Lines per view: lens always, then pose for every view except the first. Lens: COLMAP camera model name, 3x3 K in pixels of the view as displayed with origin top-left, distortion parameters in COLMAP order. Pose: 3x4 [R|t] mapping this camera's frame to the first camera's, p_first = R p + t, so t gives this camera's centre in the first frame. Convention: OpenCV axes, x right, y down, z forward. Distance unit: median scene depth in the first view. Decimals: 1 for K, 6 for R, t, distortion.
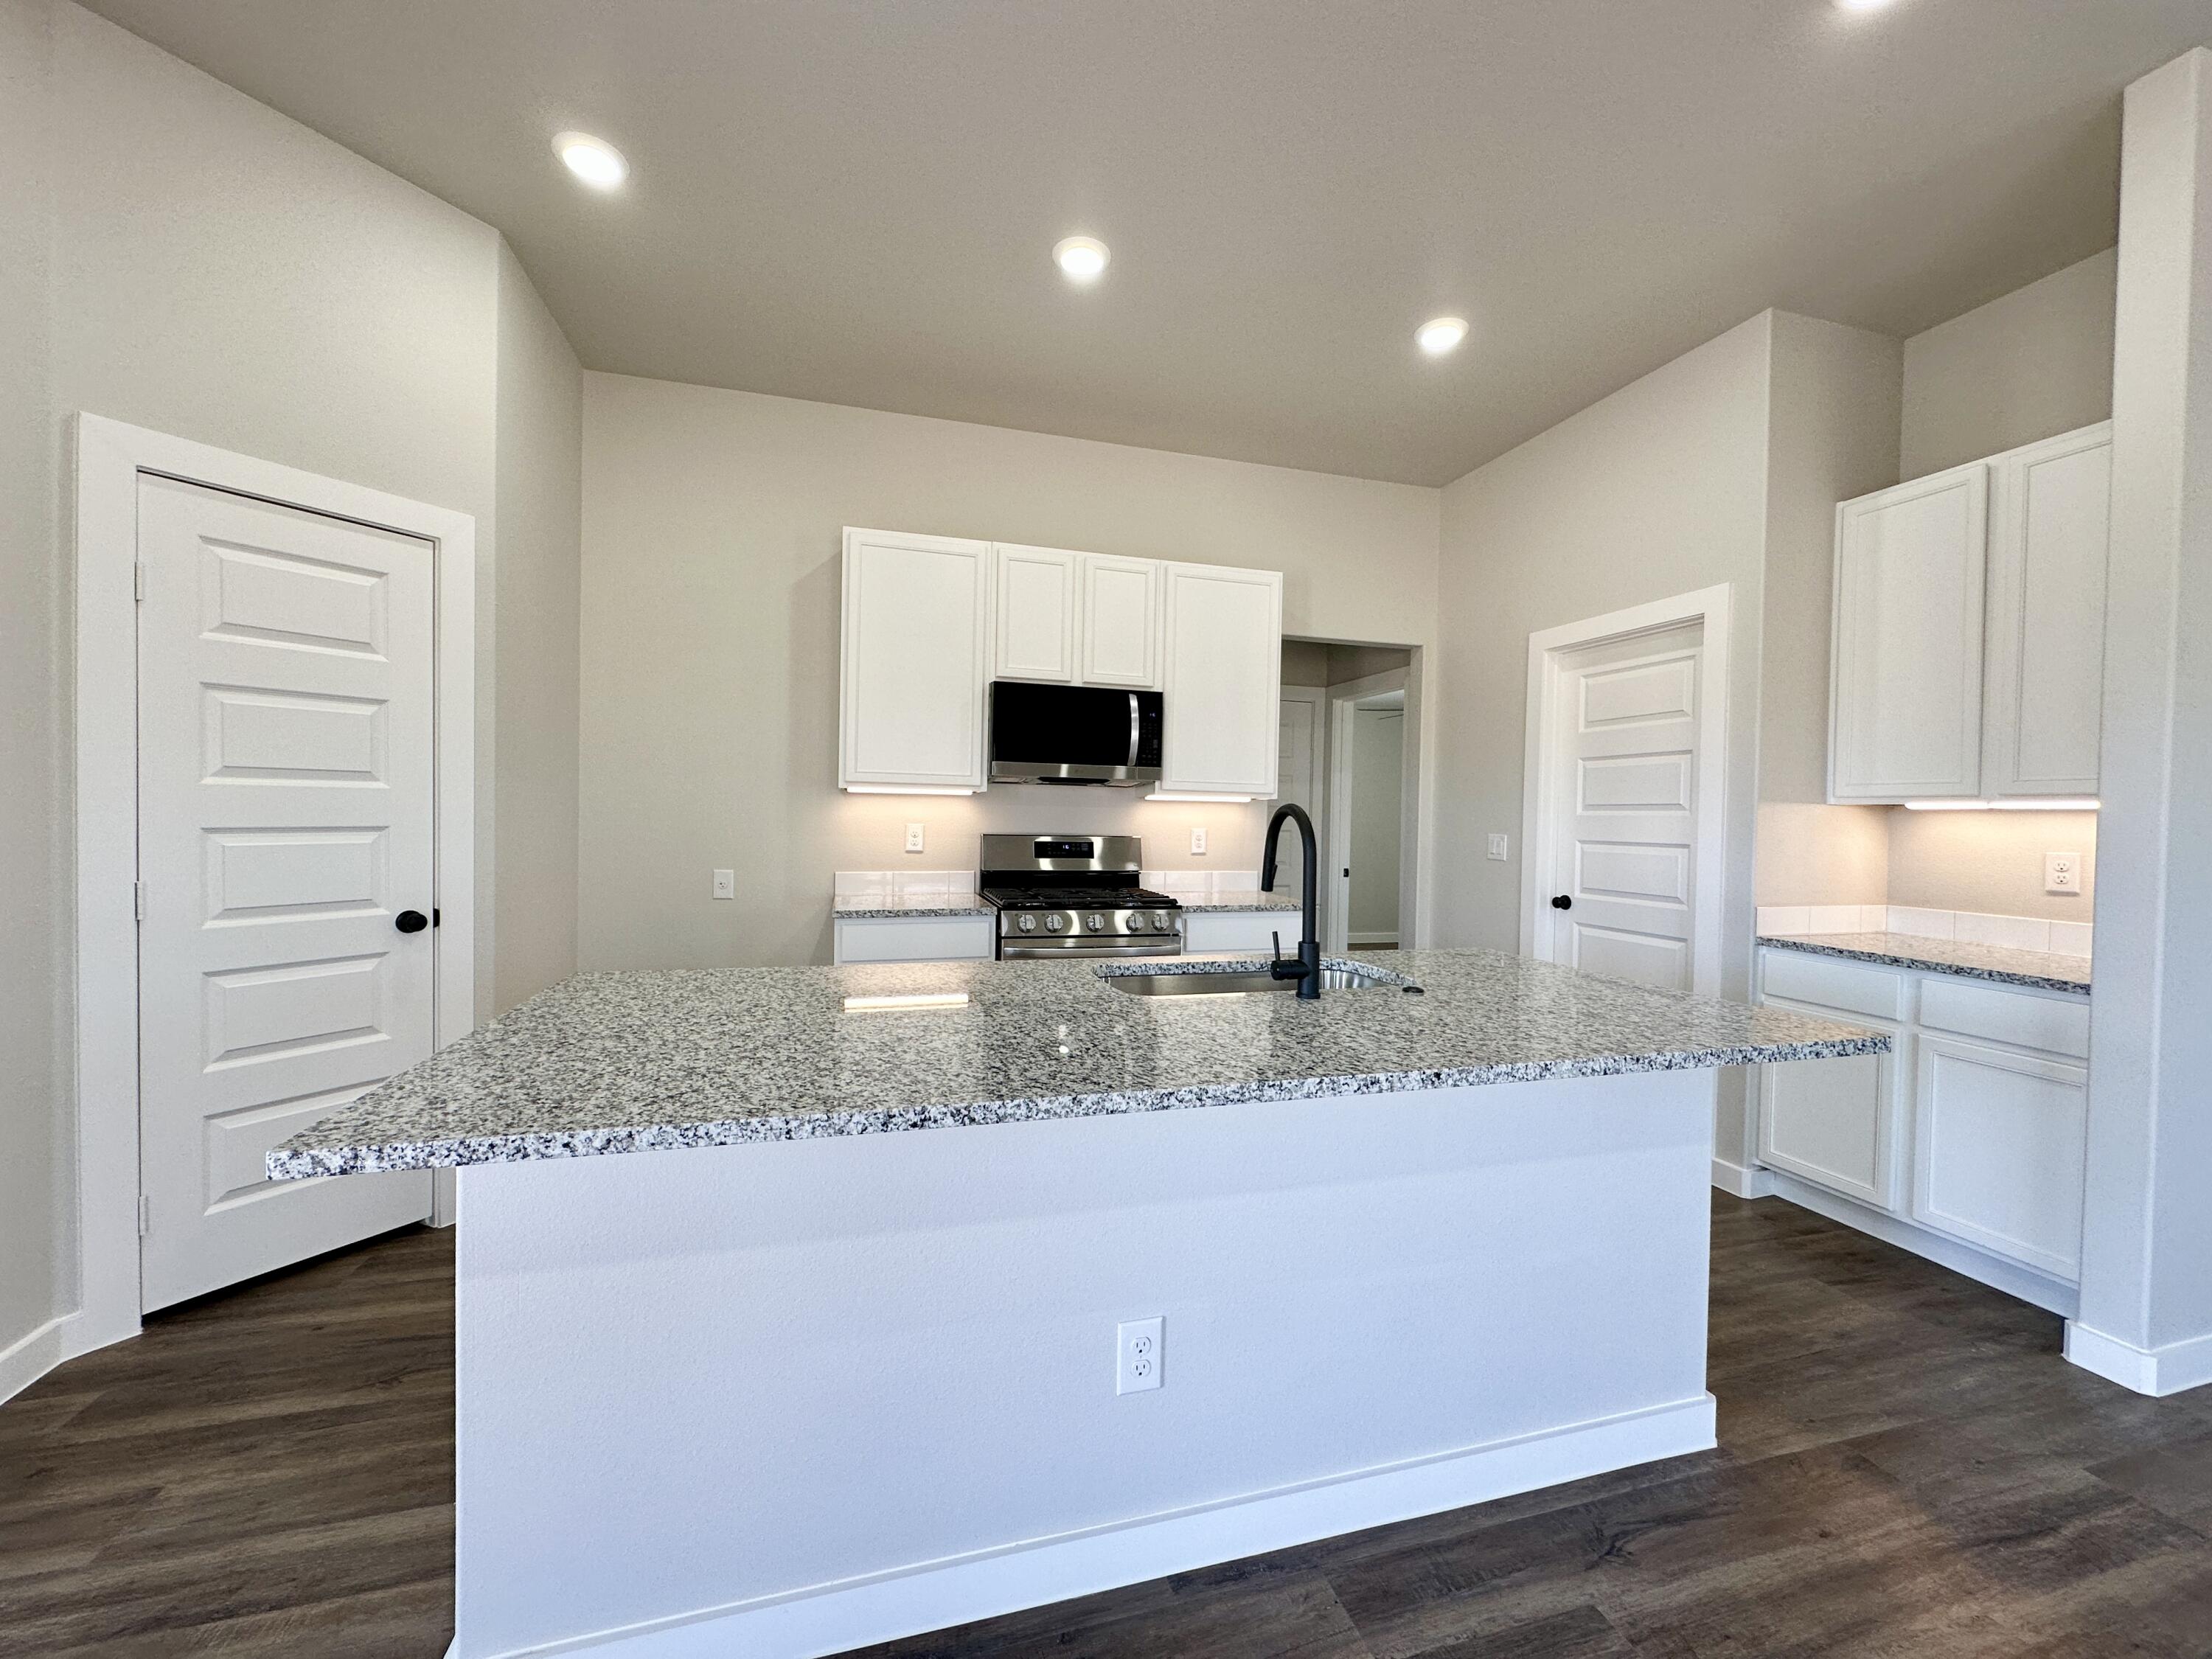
lens RADIAL K [[877.8, 0, 1106.0], [0, 877.8, 829.5], [0, 0, 1]] dist [0.000385, 0.000859]
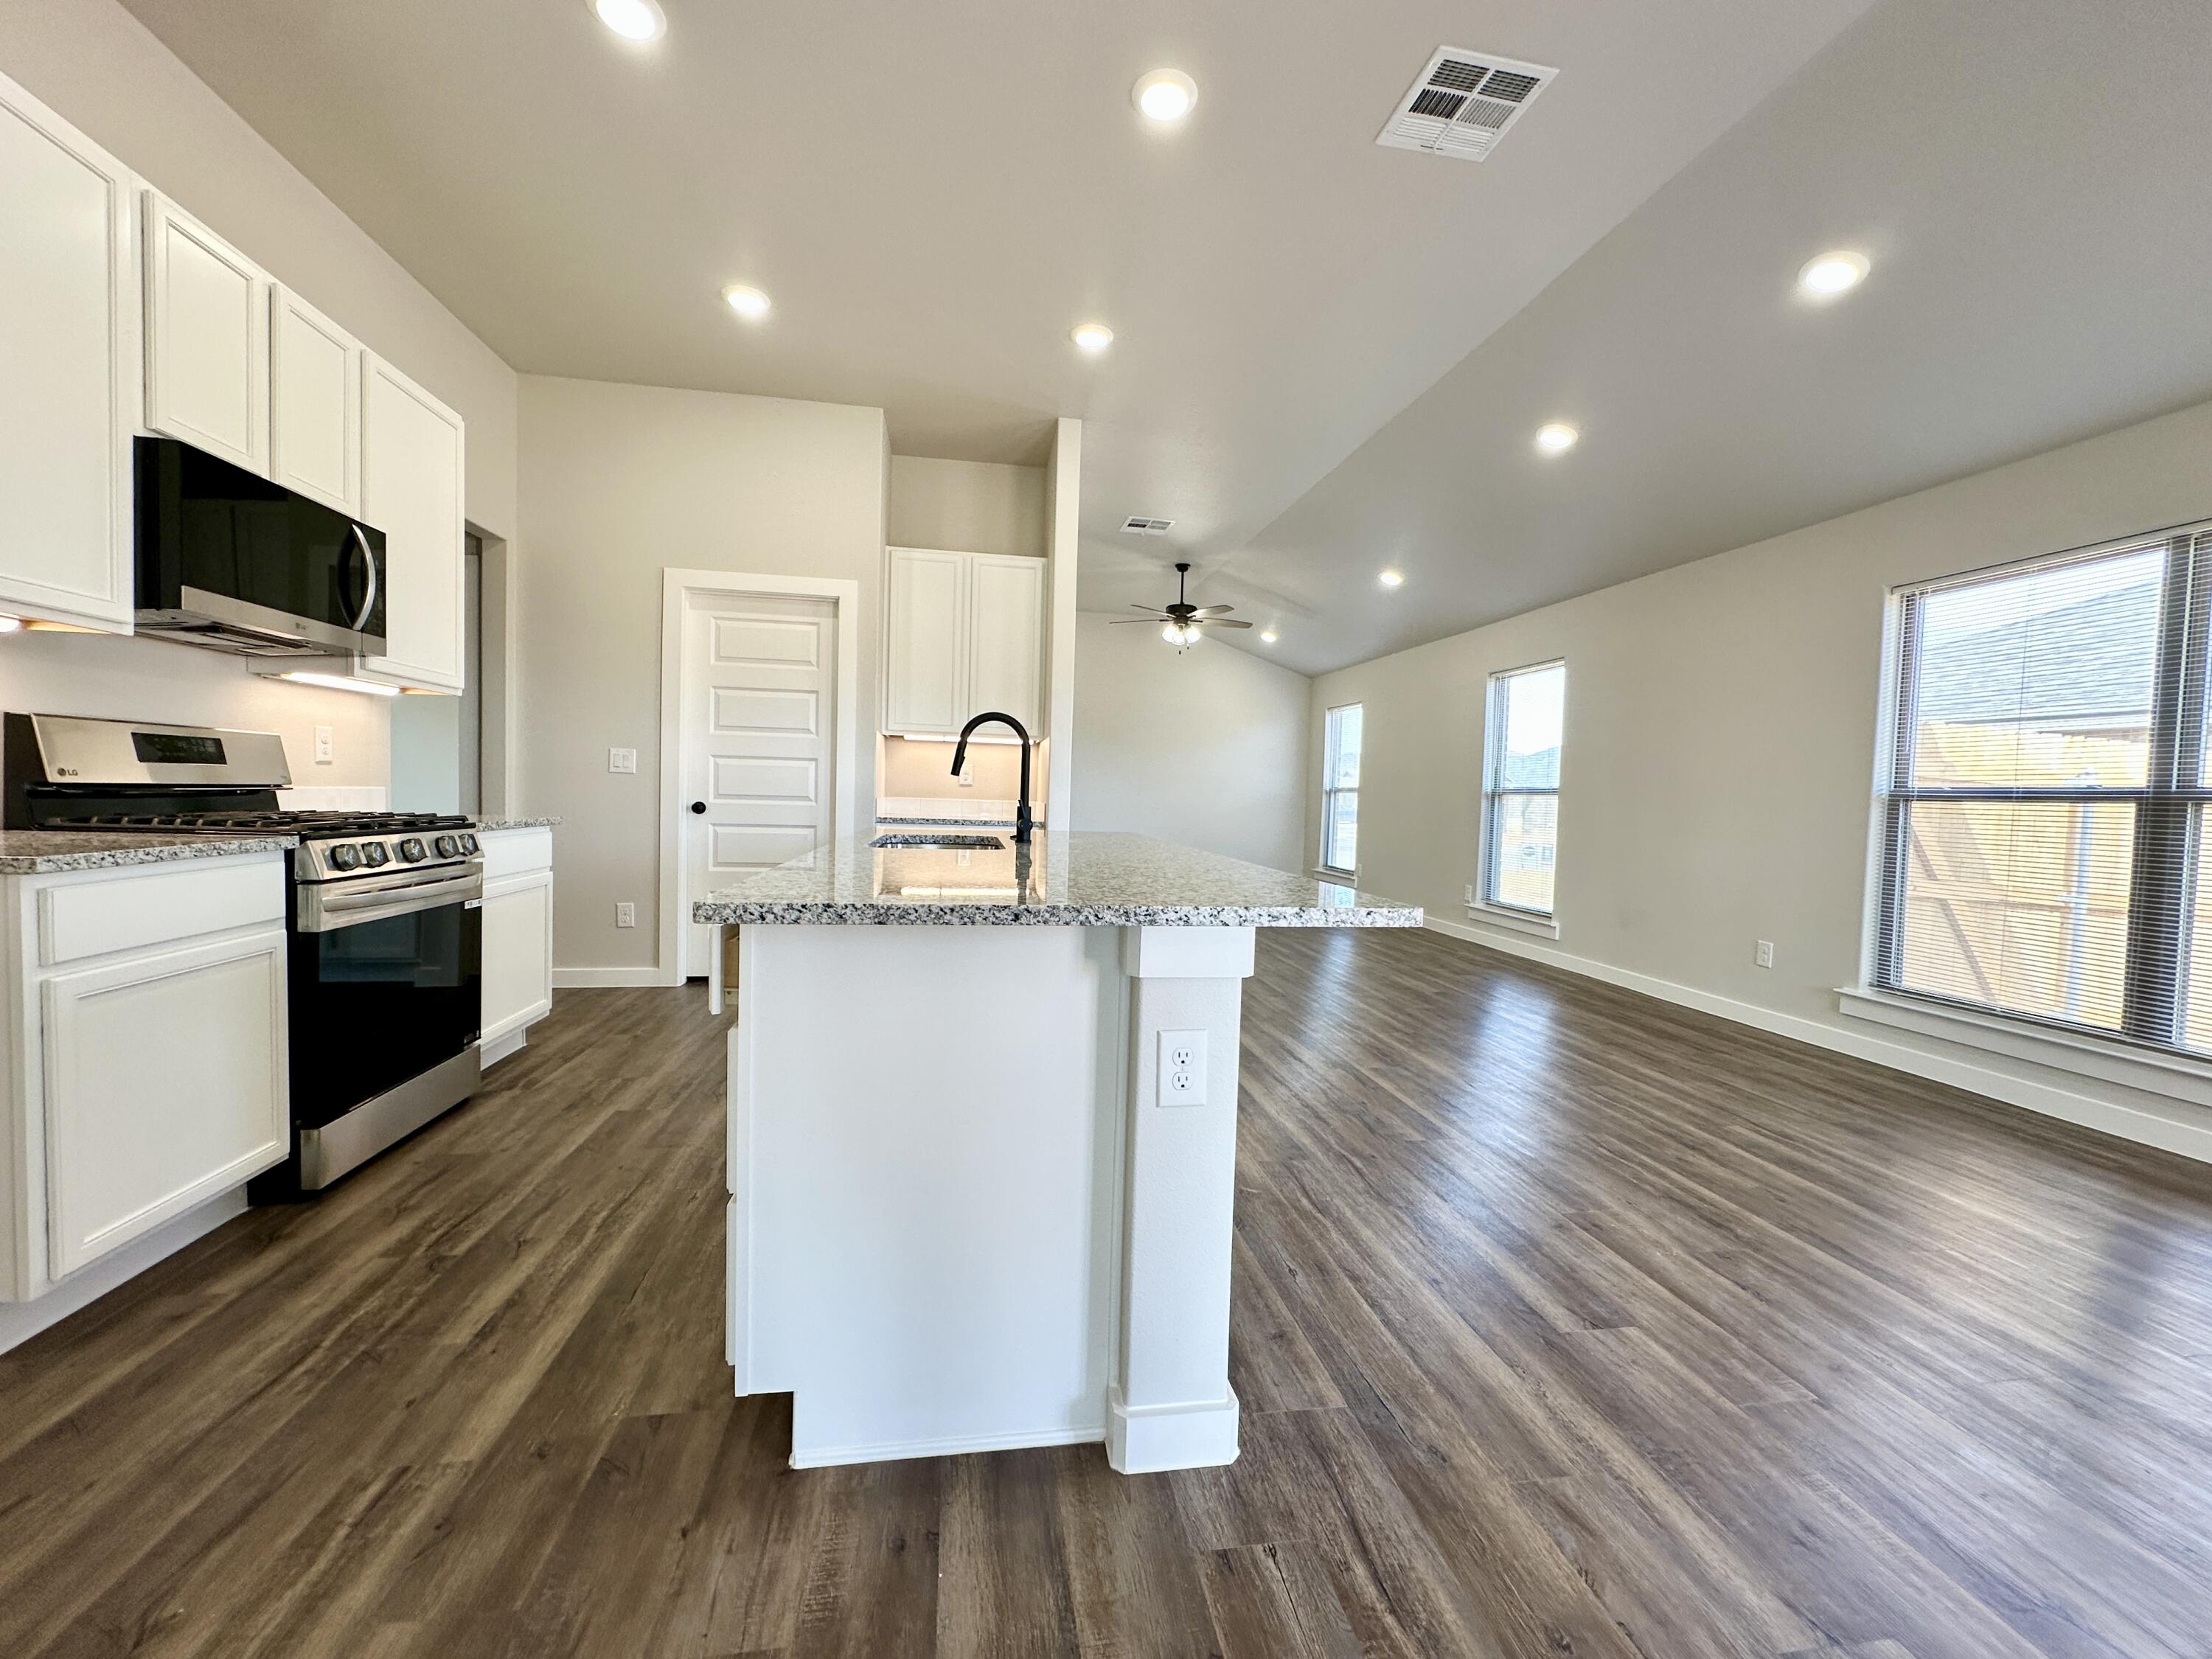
lens RADIAL K [[877.8, 0, 1106.0], [0, 877.8, 829.5], [0, 0, 1]] dist [0.000385, 0.000859]
pose [[0.118758, -0.058839, 0.991178, -0.742318], [-0.011236, 0.998099, 0.060596, 0.044188], [-0.992860, -0.018334, 0.117871, 0.405045]]
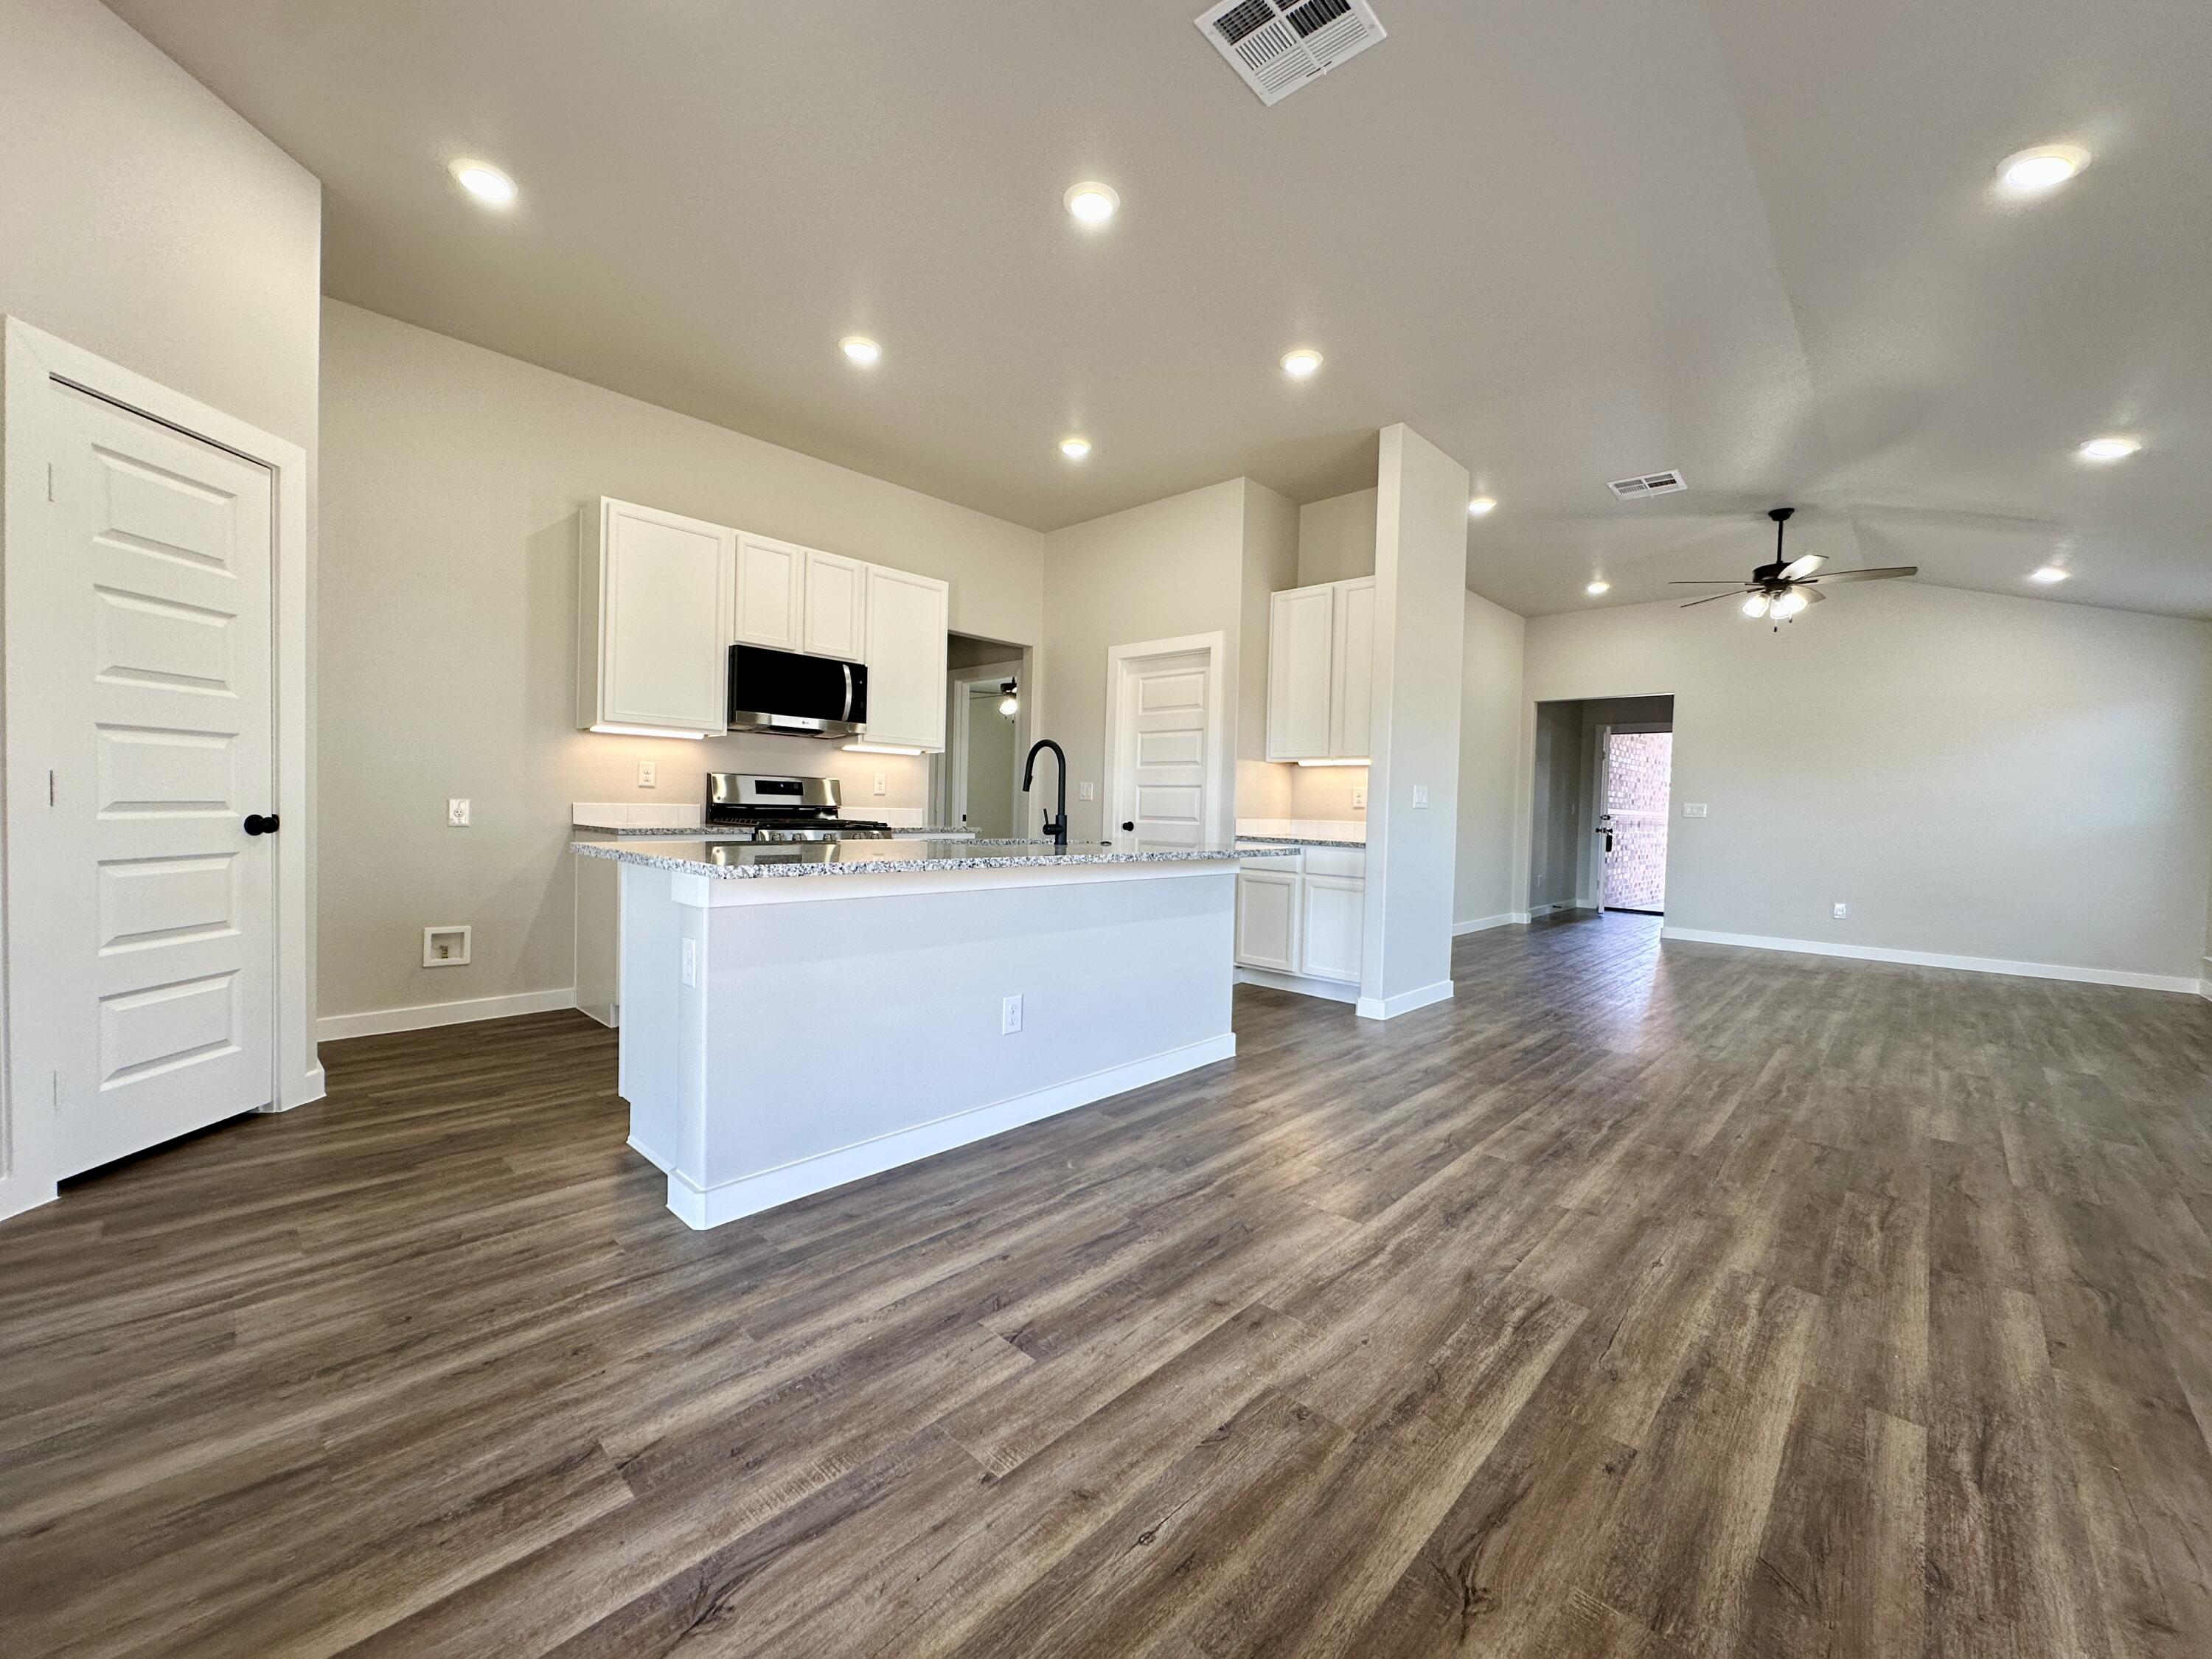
lens RADIAL K [[877.8, 0, 1106.0], [0, 877.8, 829.5], [0, 0, 1]] dist [0.000385, 0.000859]
pose [[0.859864, -0.009850, 0.510429, -0.369888], [-0.001701, 0.999753, 0.022159, 0.070127], [-0.510521, -0.019921, 0.859634, -0.368287]]
